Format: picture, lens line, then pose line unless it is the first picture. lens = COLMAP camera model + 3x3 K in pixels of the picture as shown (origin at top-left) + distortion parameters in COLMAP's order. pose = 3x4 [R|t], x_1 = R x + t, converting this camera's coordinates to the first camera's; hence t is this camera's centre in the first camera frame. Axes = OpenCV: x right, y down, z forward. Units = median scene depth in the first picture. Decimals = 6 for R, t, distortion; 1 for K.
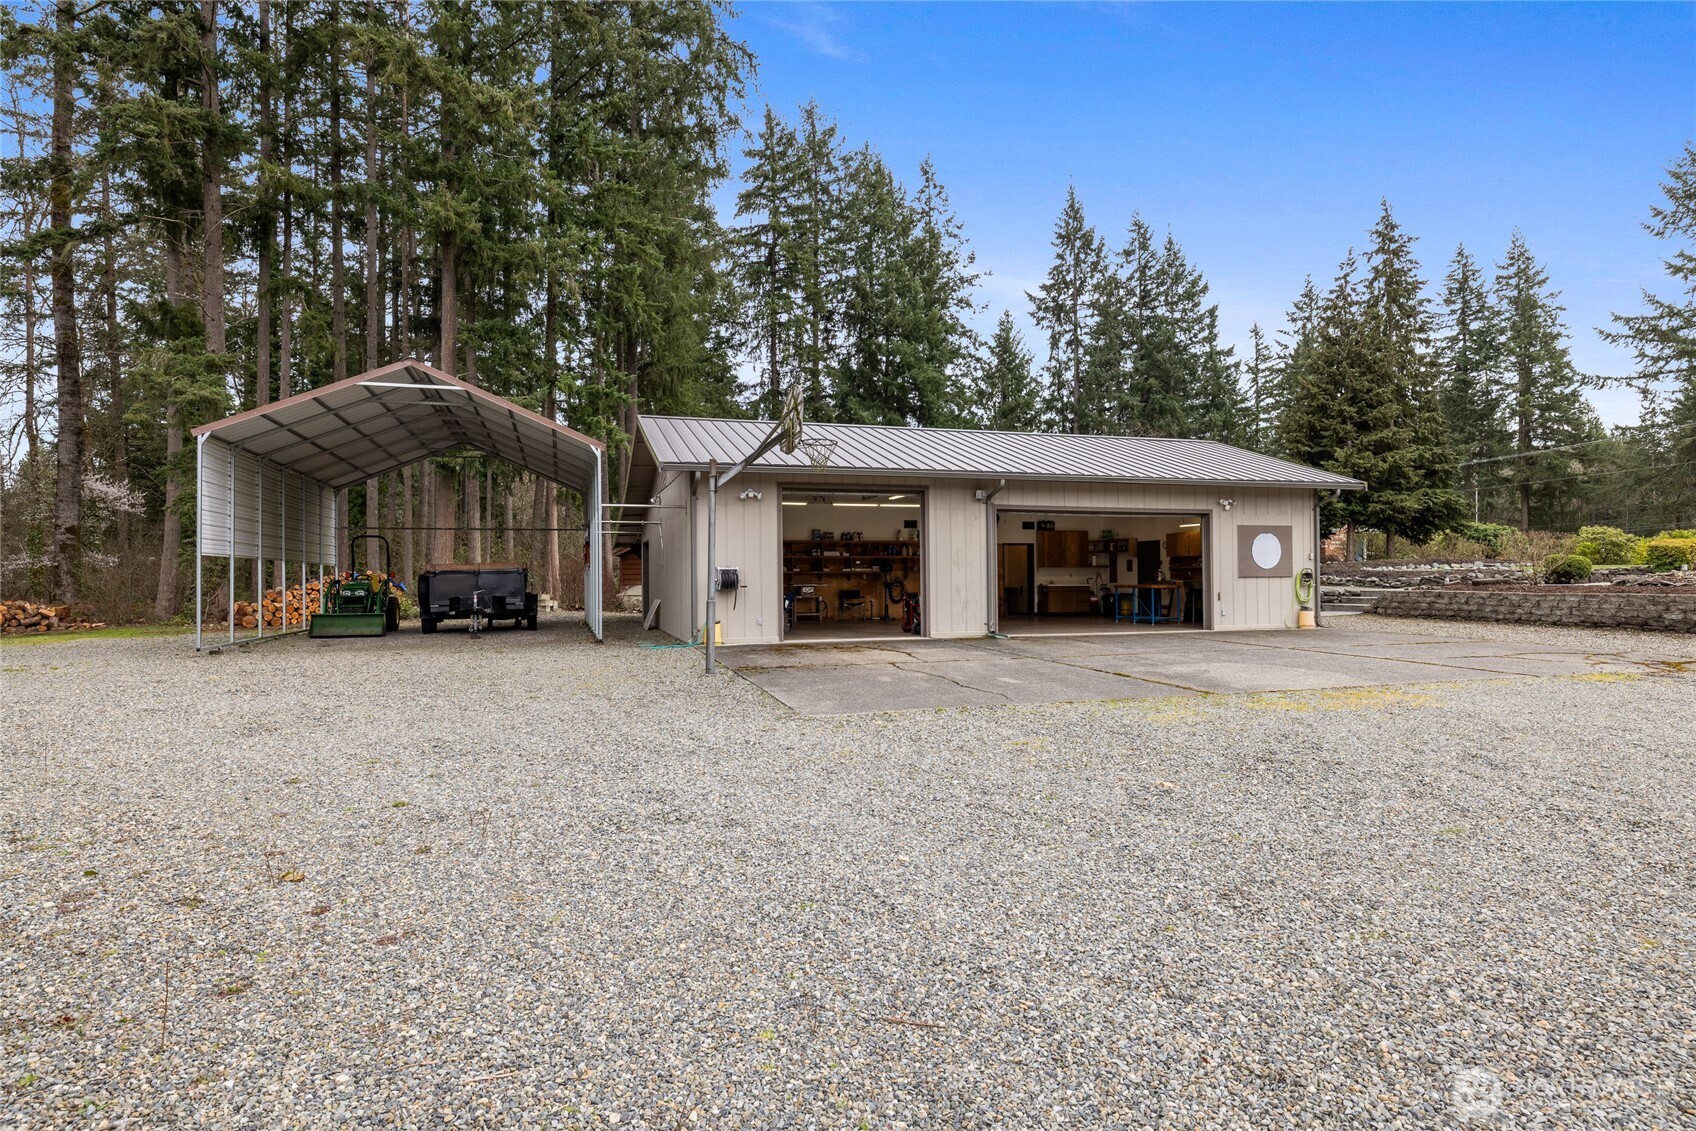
lens RADIAL K [[930.4, 0, 858.2], [0, 930.4, 581.2], [0, 0, 1]] dist [0.002143, 0.000464]
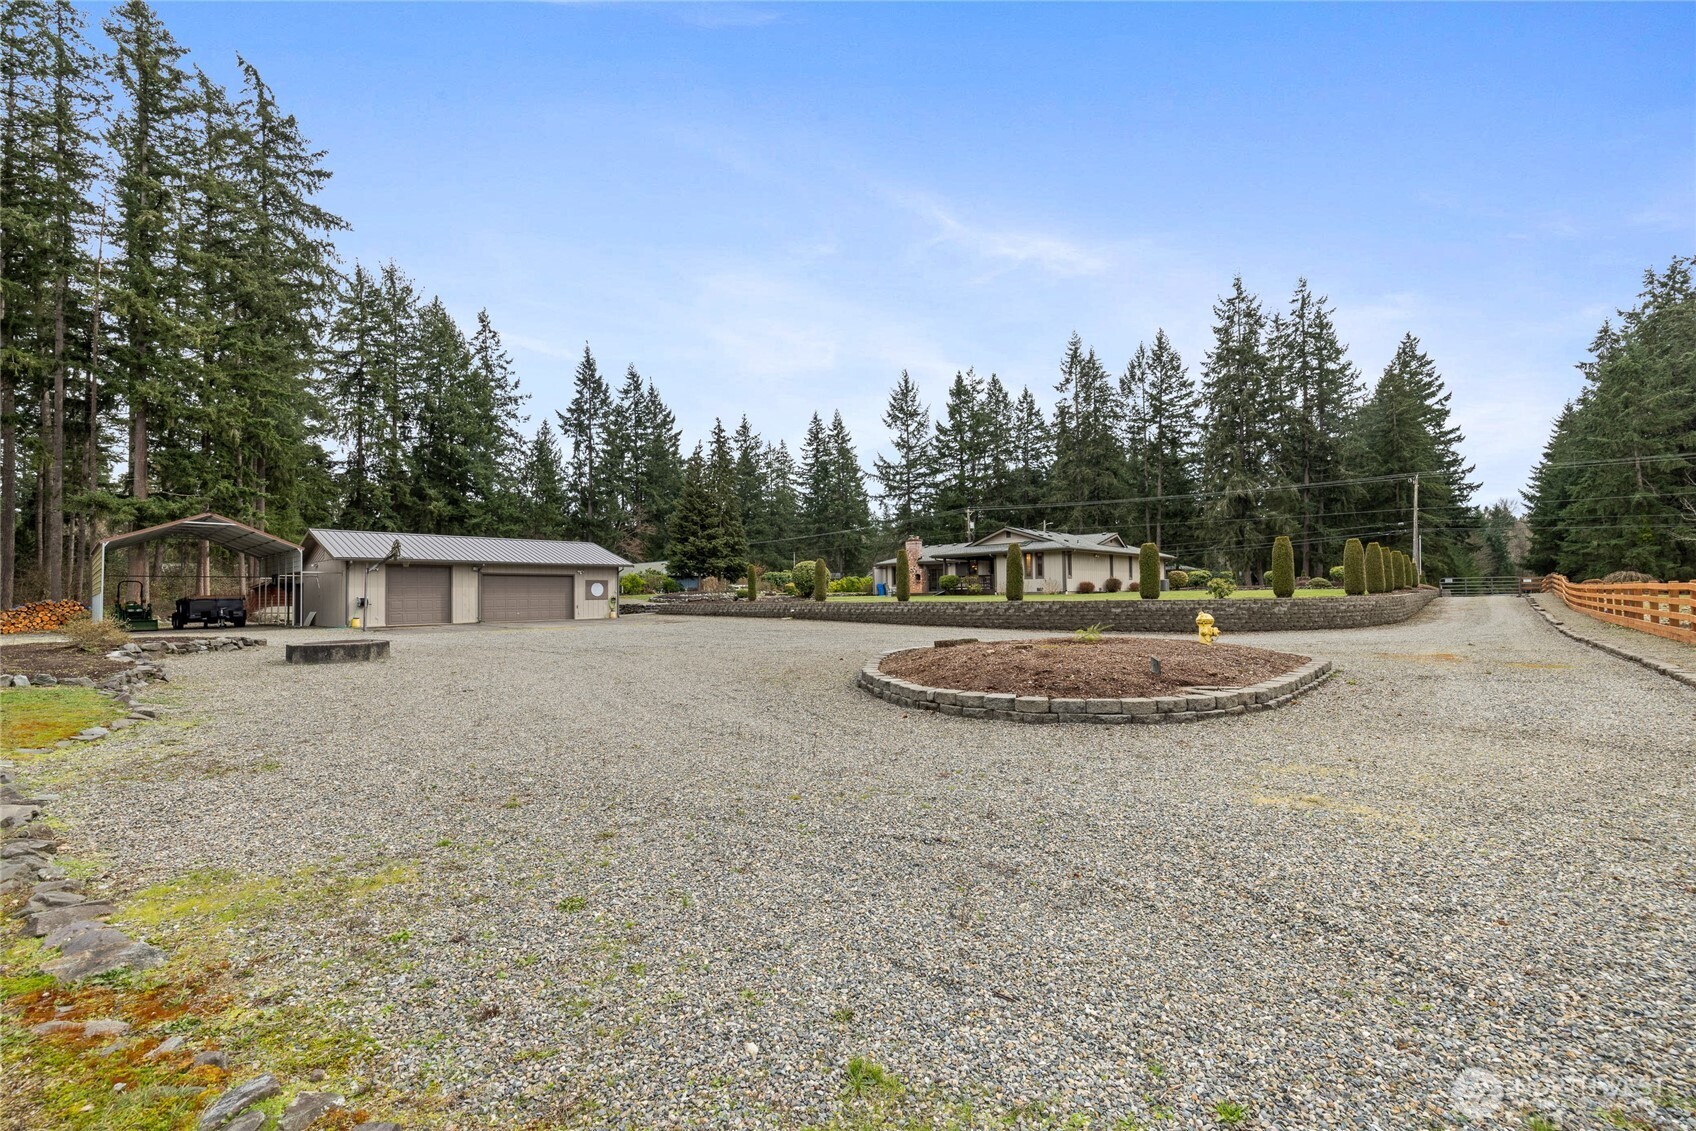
lens RADIAL K [[721.6, 0, 834.1], [0, 721.6, 581.7], [0, 0, 1]] dist [0.007378, -0.001012]
pose [[0.874239, 0.004821, 0.485471, 0.010713], [0.008991, 0.999618, -0.026118, 0.002718], [-0.485412, 0.027198, 0.873862, -0.546584]]
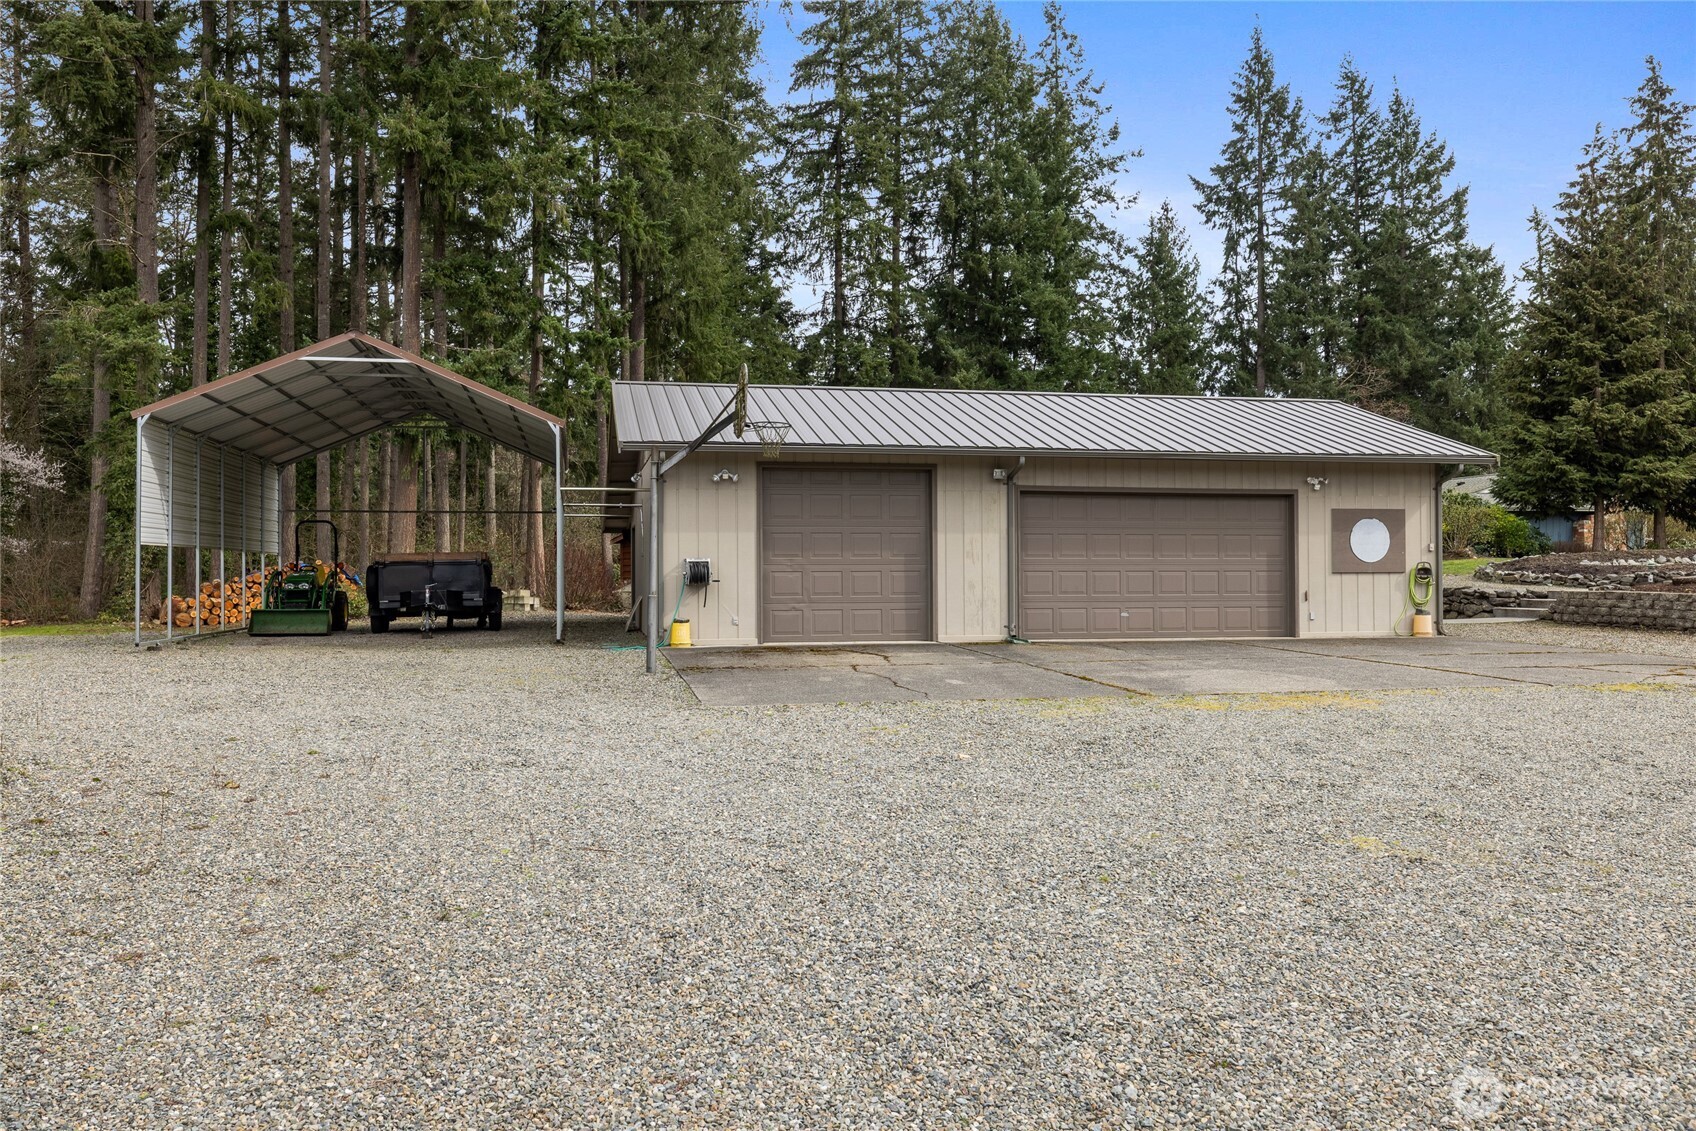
lens RADIAL K [[1304.4, 0, 850.7], [0, 1304.4, 564.9], [0, 0, 1]] dist [0.009623, -0.002153]
pose [[0.994704, 0.003879, -0.102711, 0.050024], [-0.004682, 0.999960, -0.007577, -0.000233], [0.102677, 0.008017, 0.994682, -0.083123]]
